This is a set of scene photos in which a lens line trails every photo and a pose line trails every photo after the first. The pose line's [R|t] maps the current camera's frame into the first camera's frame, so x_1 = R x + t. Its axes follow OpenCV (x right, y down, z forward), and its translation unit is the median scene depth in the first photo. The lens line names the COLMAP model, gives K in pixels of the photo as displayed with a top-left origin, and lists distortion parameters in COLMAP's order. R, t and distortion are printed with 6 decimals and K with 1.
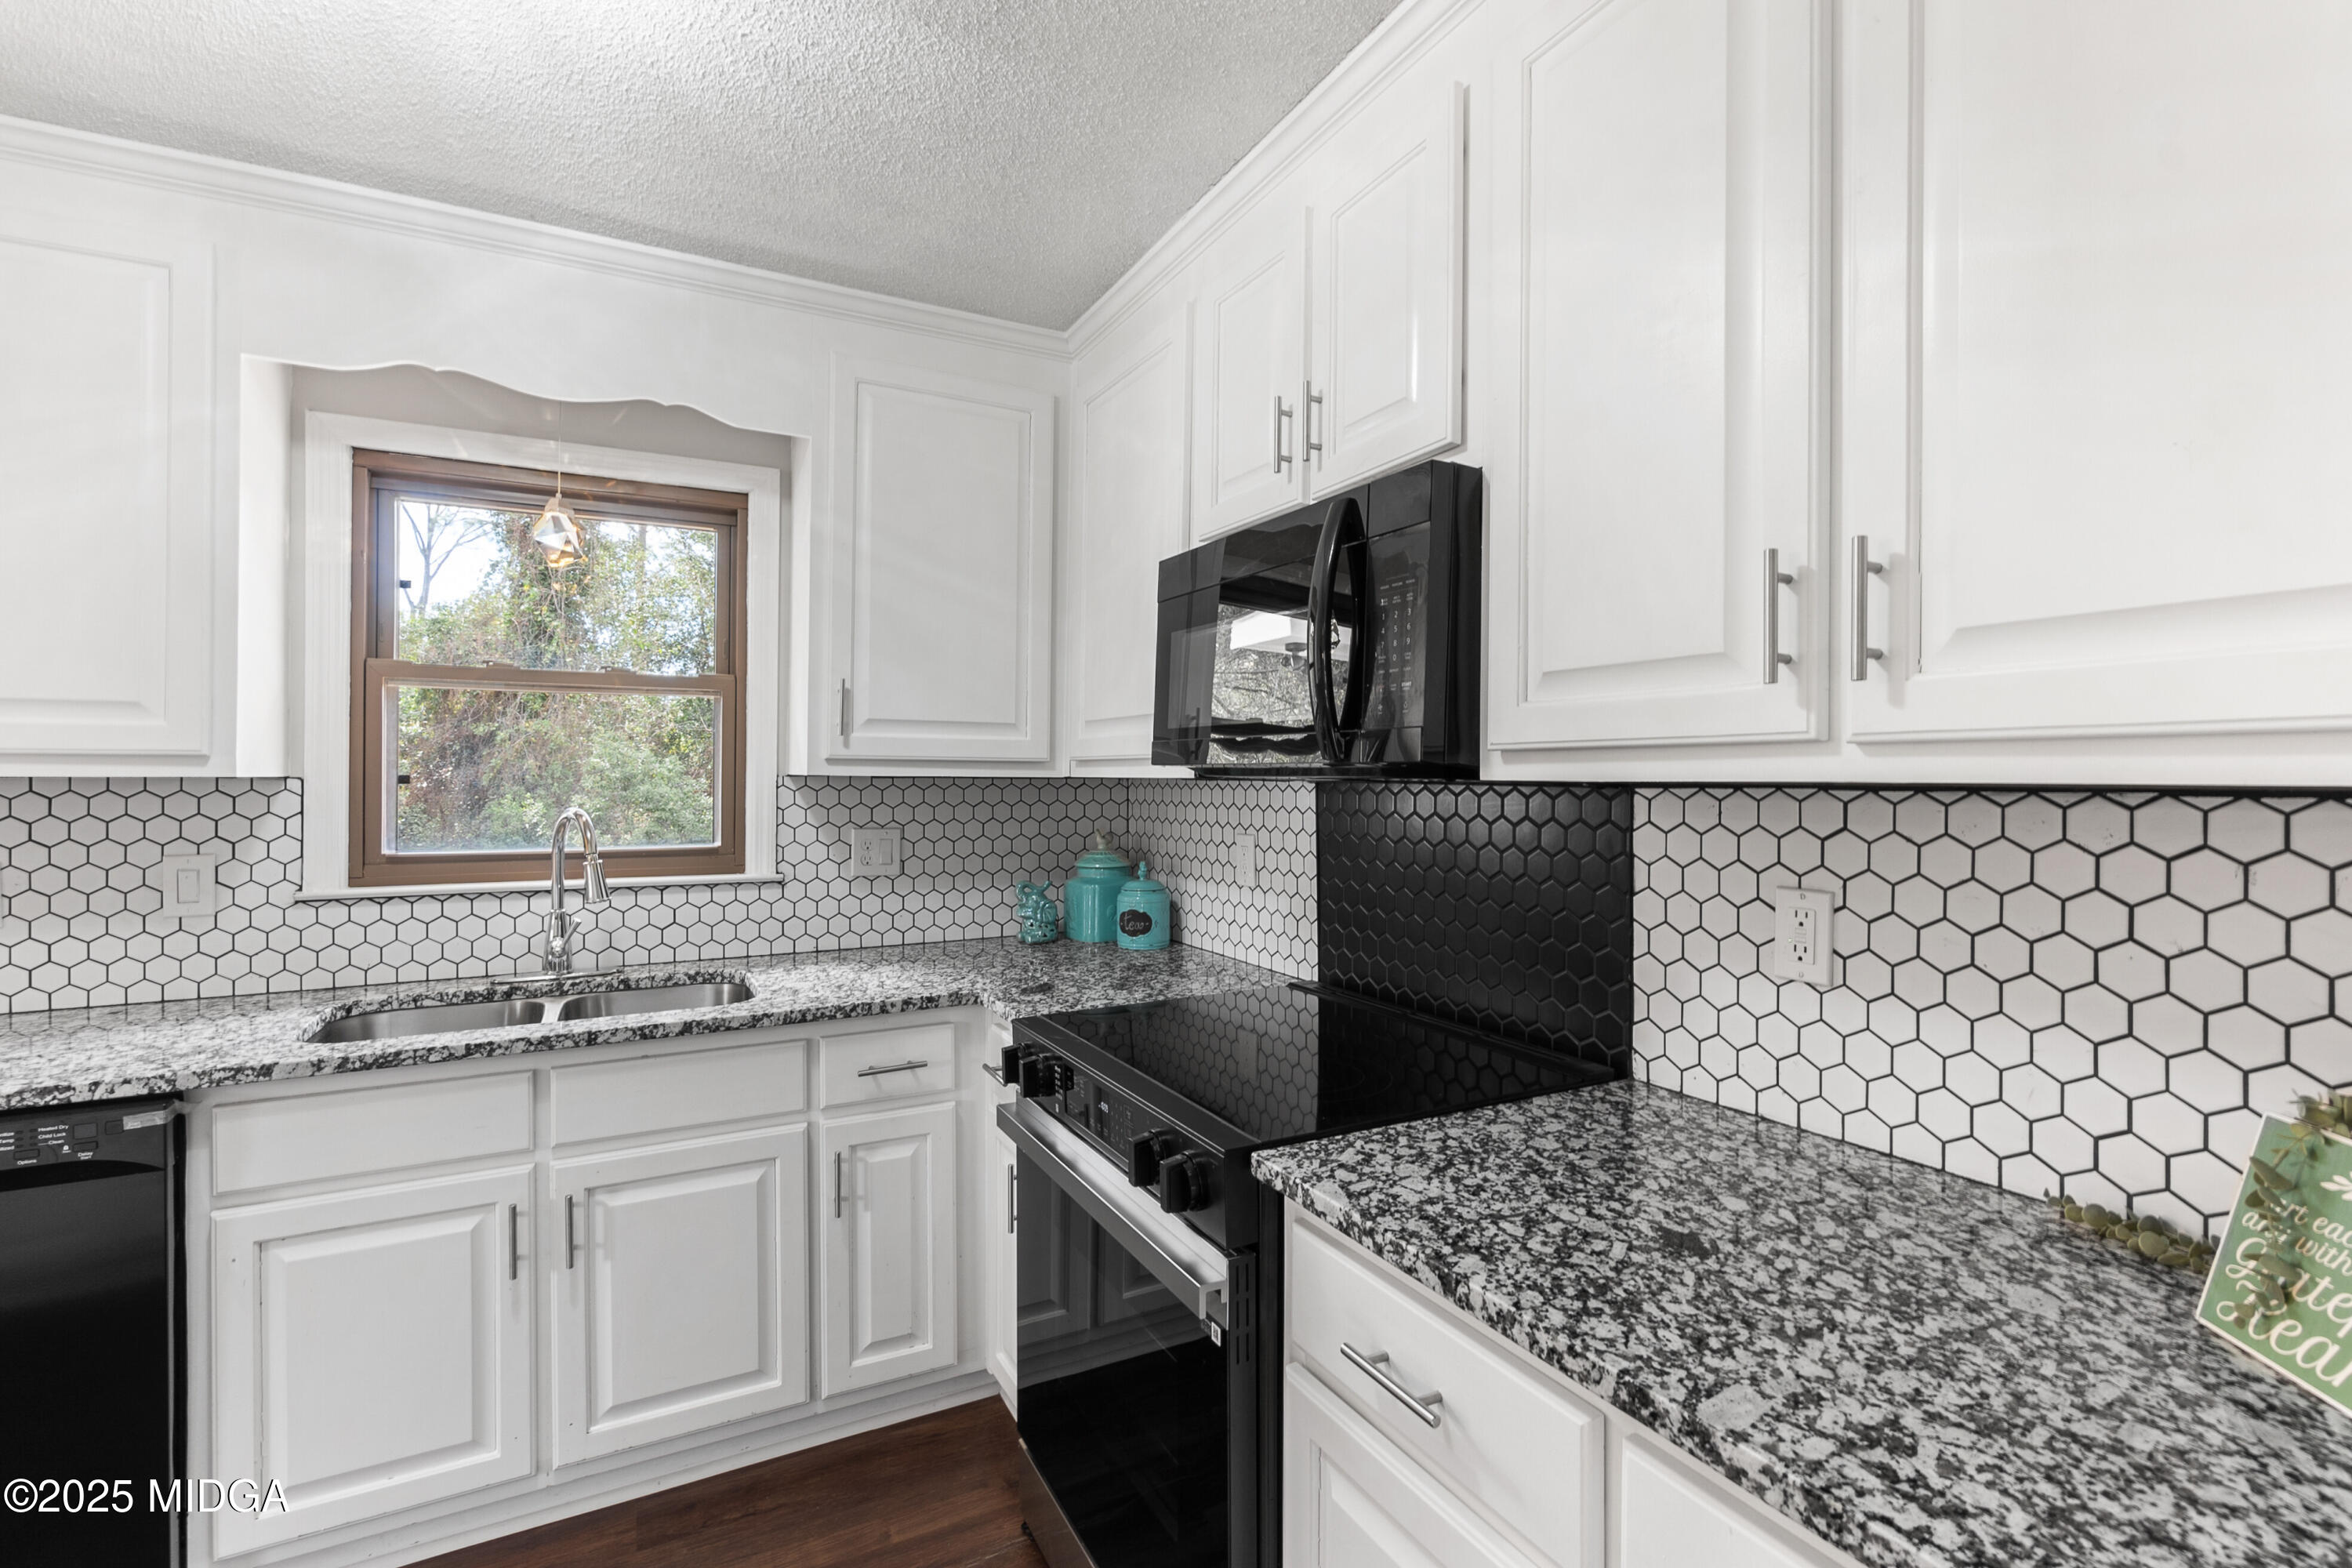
lens RADIAL K [[1058.0, 0, 1174.4], [0, 1058.0, 776.2], [0, 0, 1]] dist [0.000366, 0.000441]
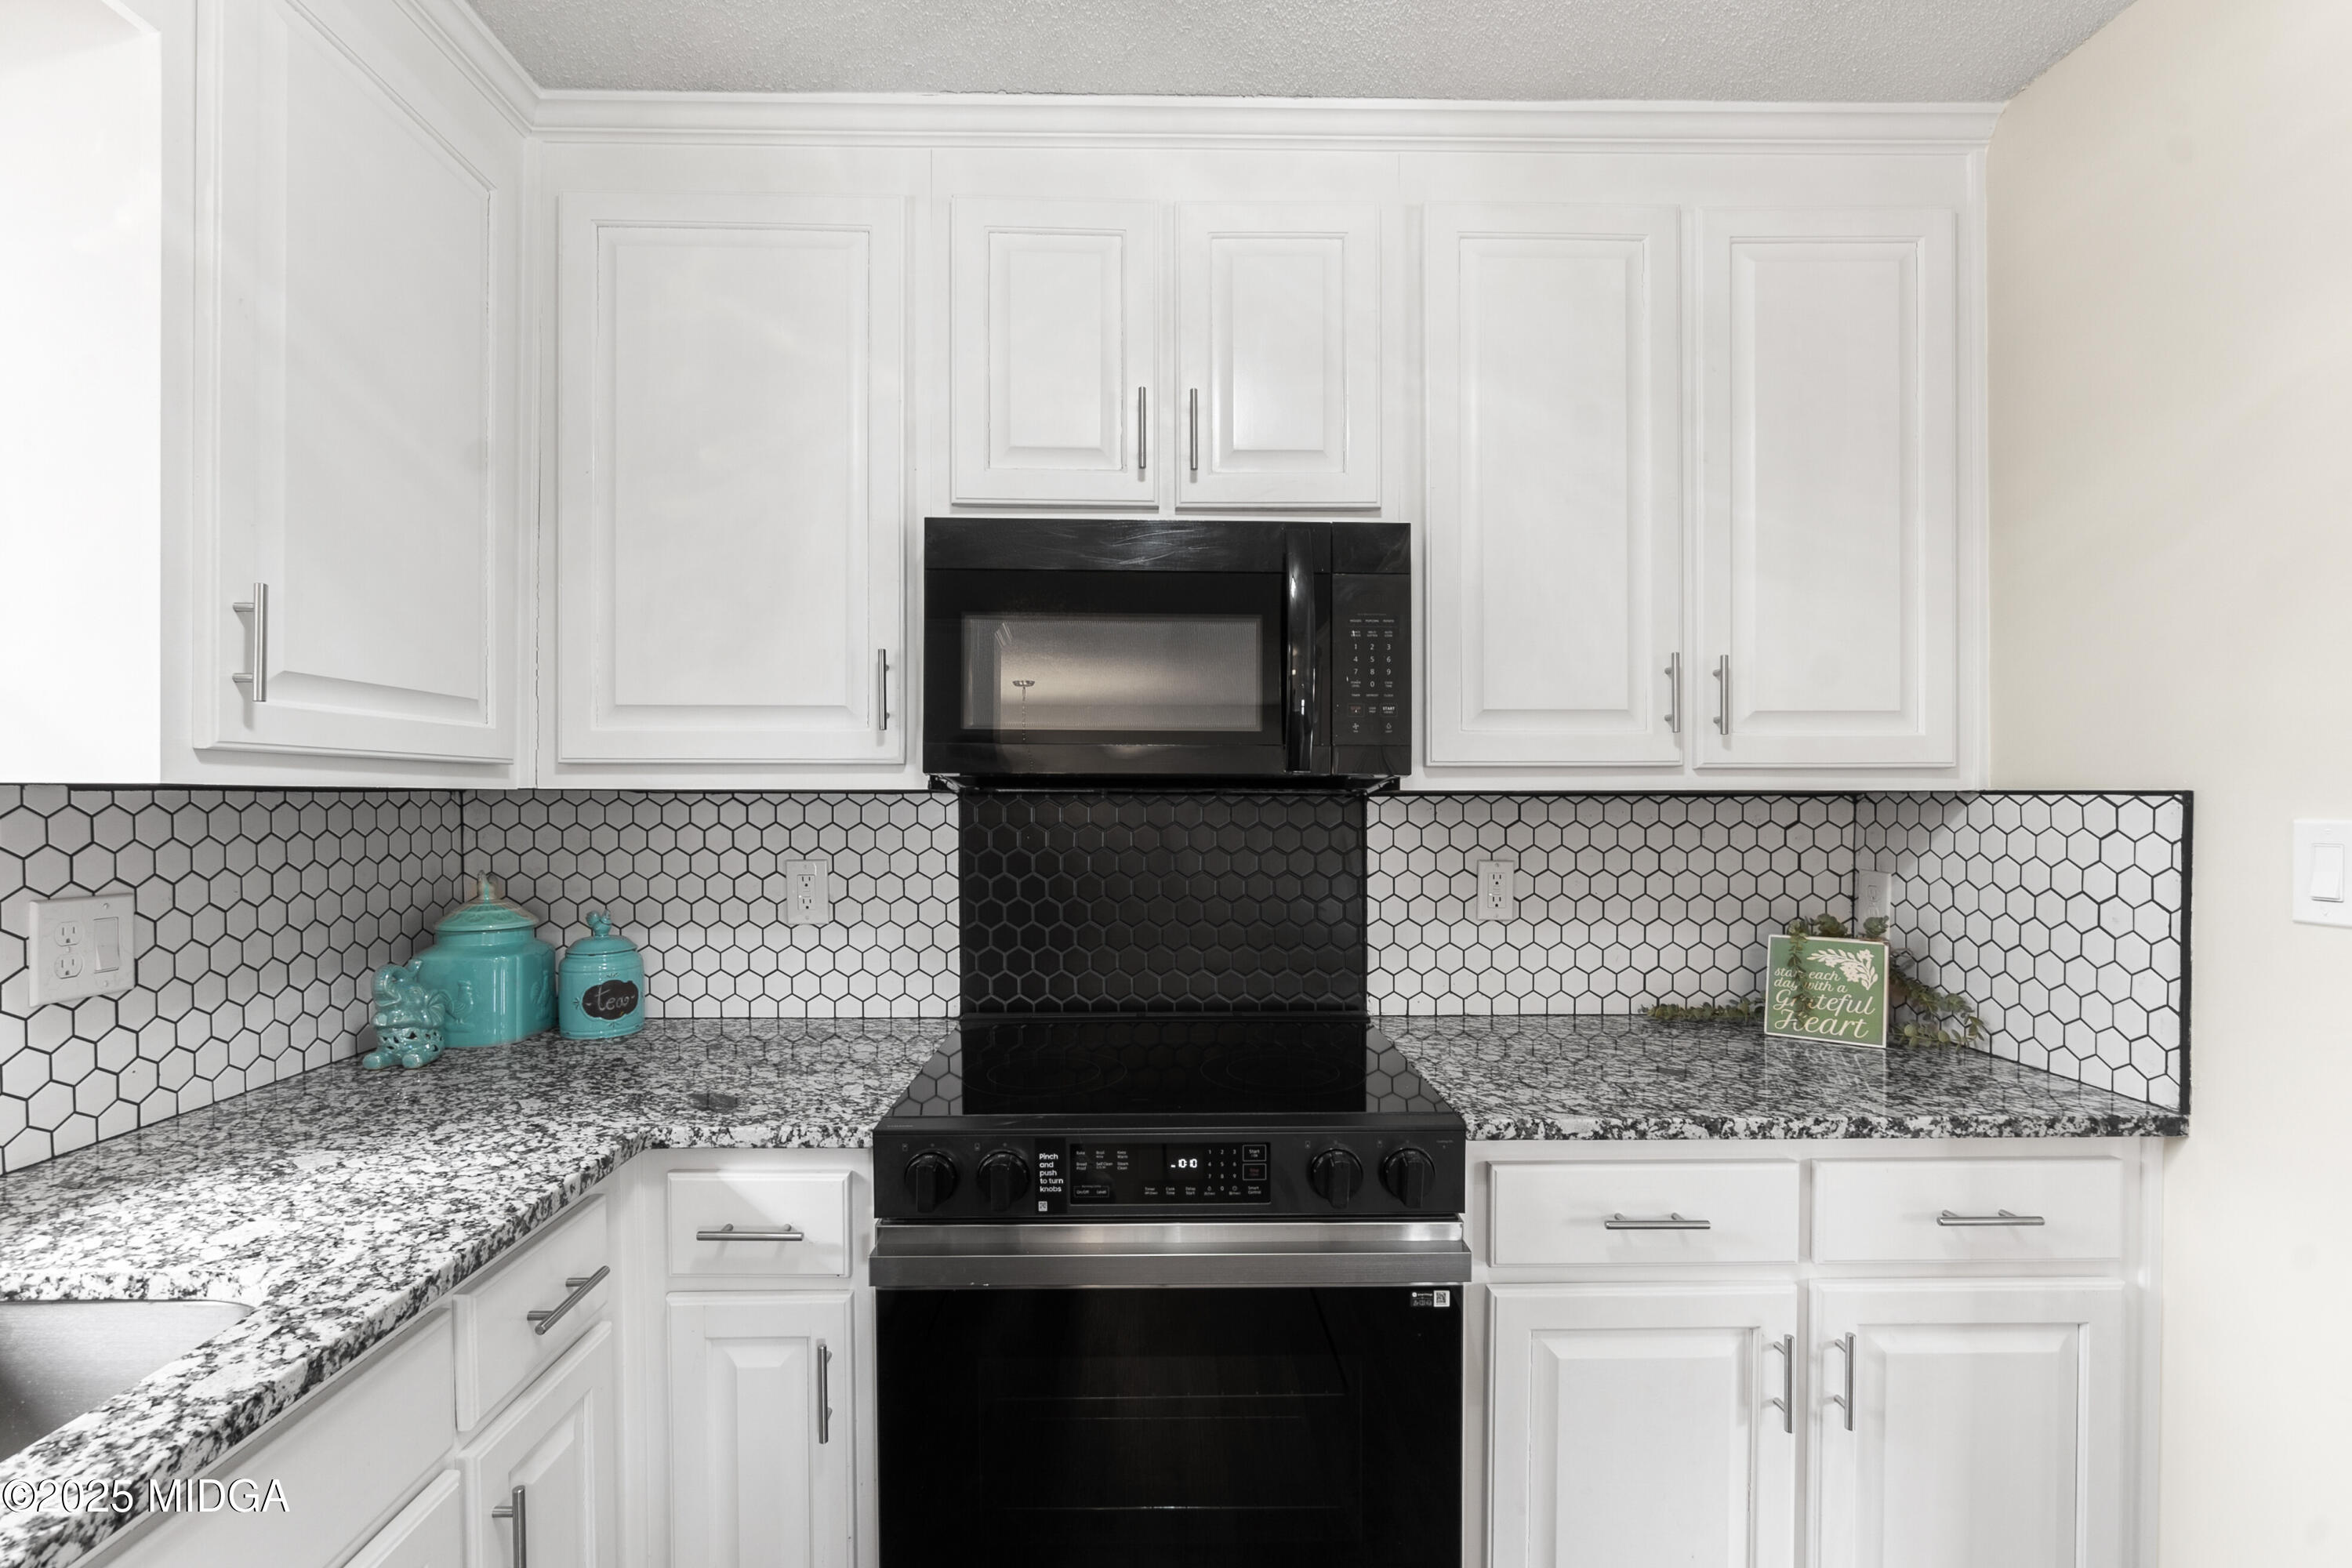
lens RADIAL K [[1058.6, 0, 1180.3], [0, 1058.6, 798.7], [0, 0, 1]] dist [-0.001716, -0.000294]
pose [[0.445068, -0.006124, 0.895476, -1.033062], [0.000946, 0.999979, 0.006368, 0.005953], [-0.895497, -0.001987, 0.445064, 0.746577]]
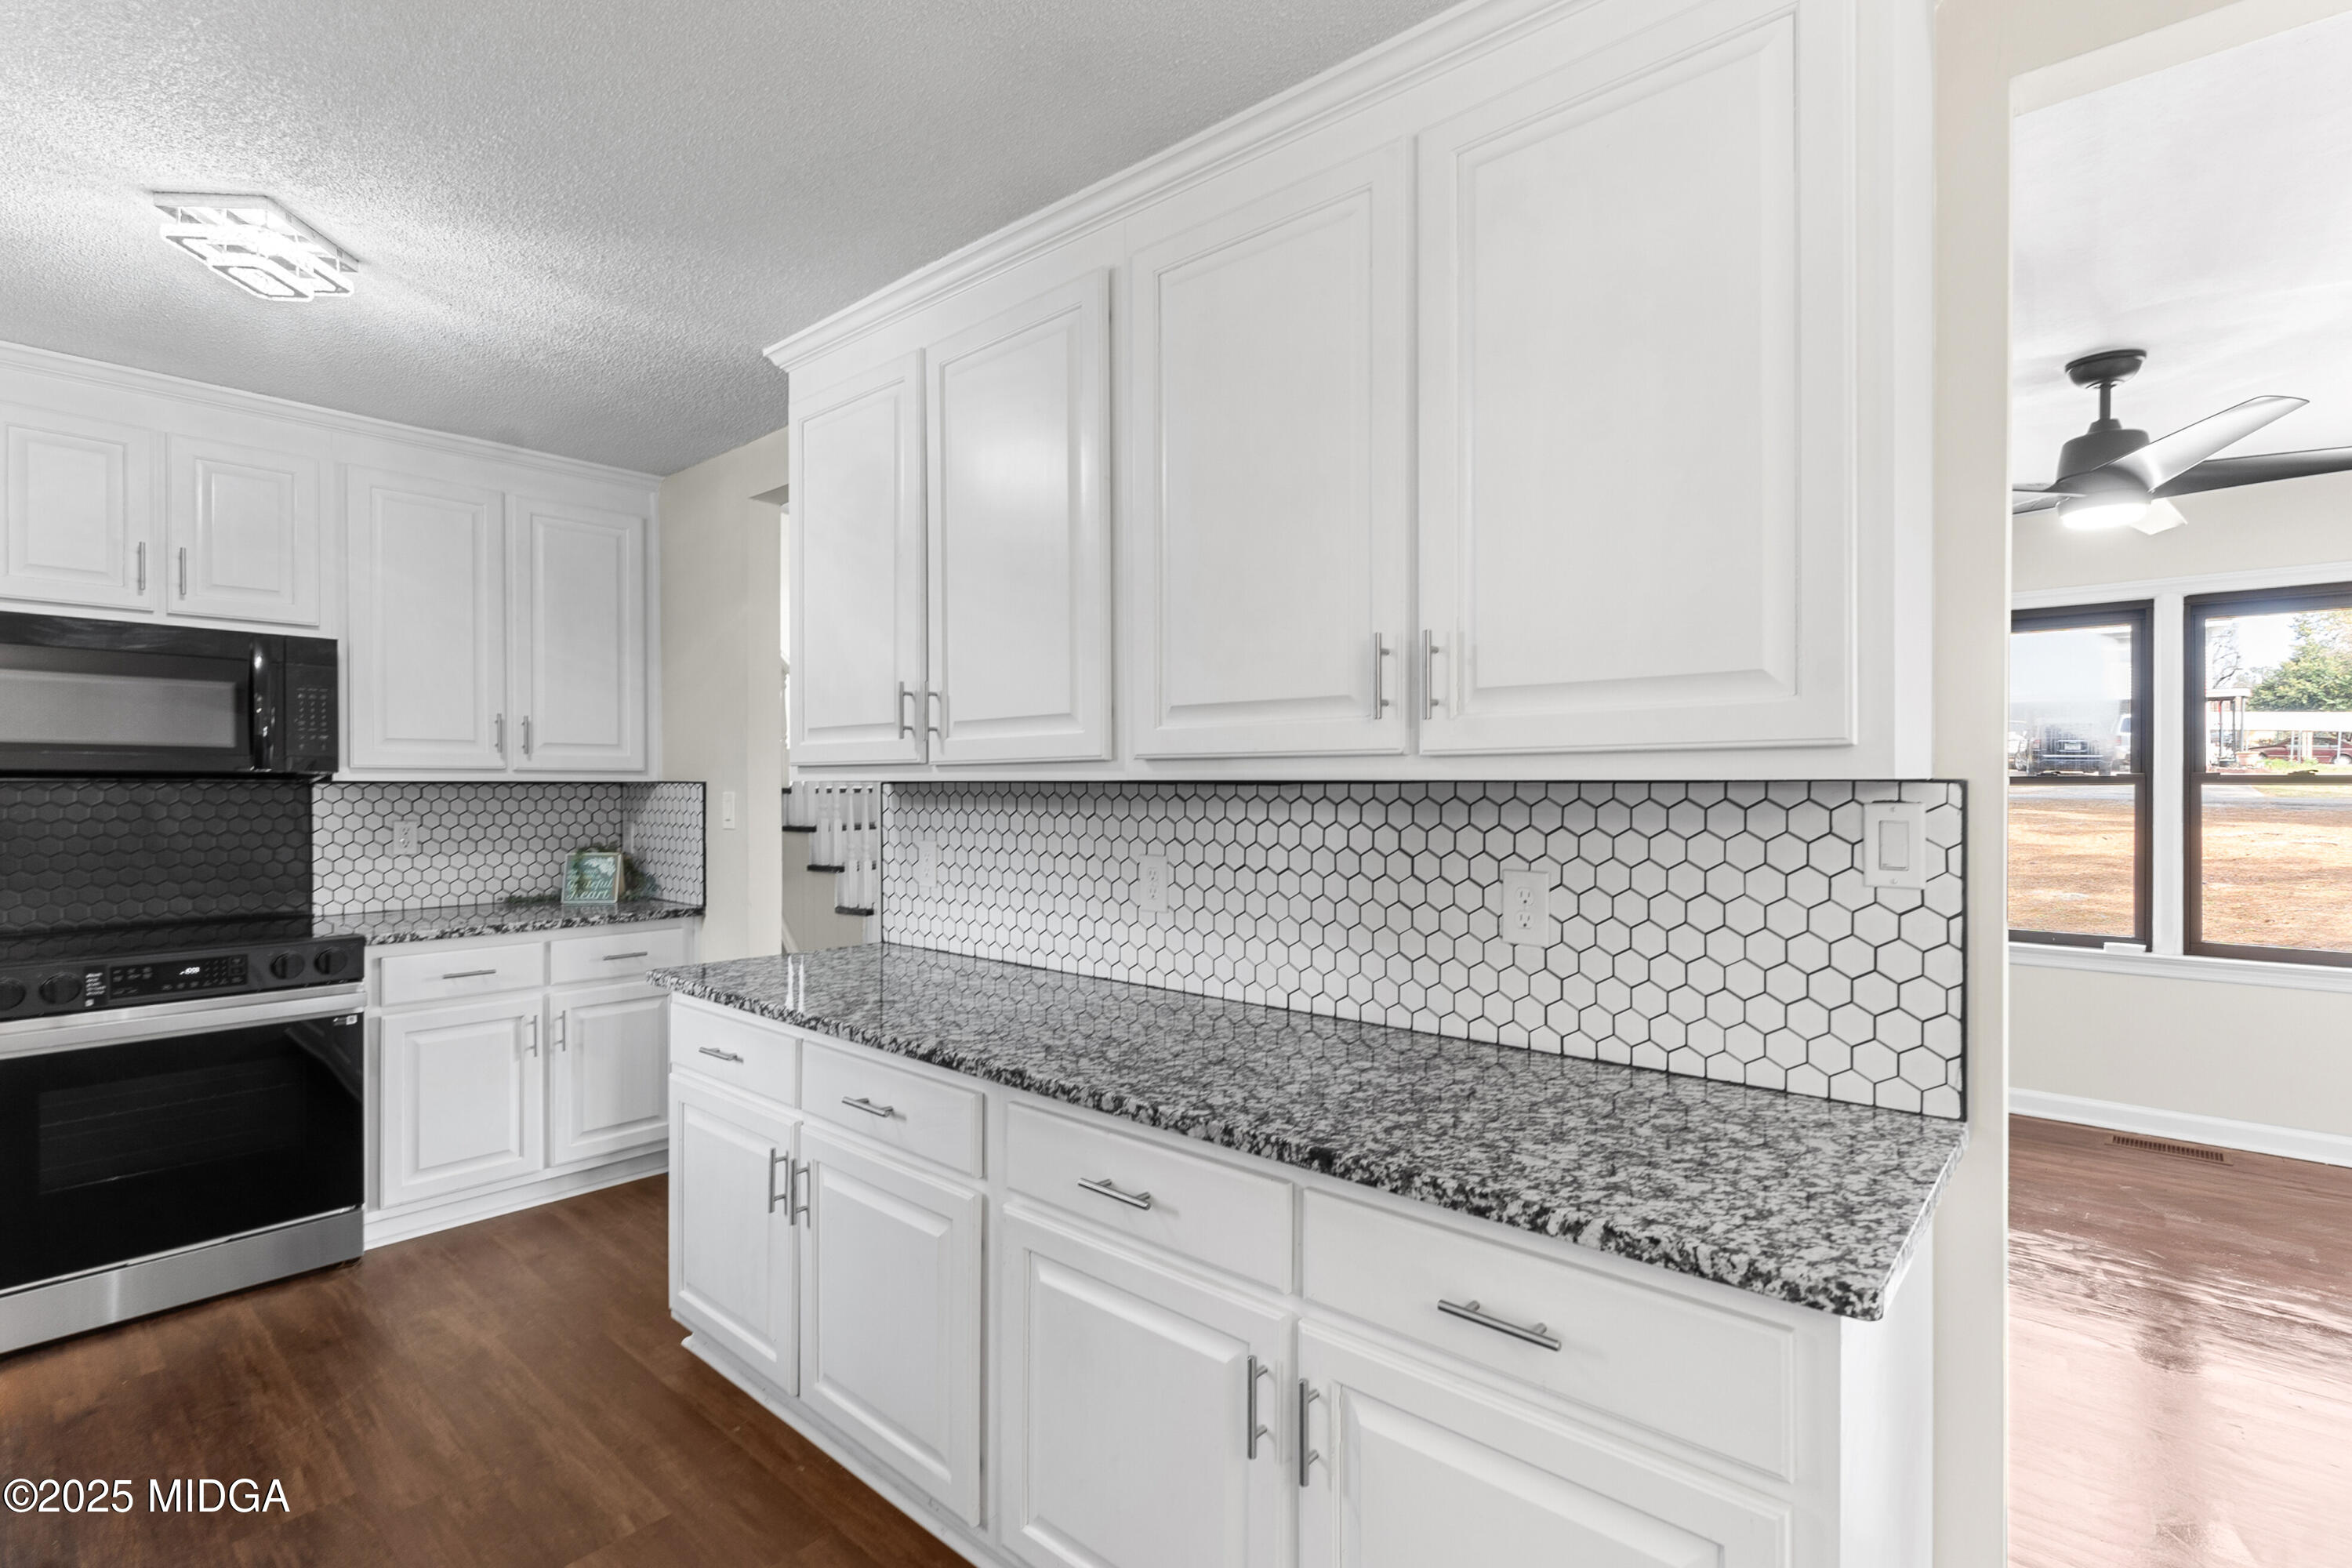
lens RADIAL K [[1069.7, 0, 1151.6], [0, 1069.7, 788.5], [0, 0, 1]] dist [-0.001051, 0.000228]
pose [[-0.352242, -0.009058, 0.935865, -2.721081], [-0.003537, 0.999959, 0.008347, -0.005197], [-0.935902, -0.000370, -0.352260, 0.182108]]
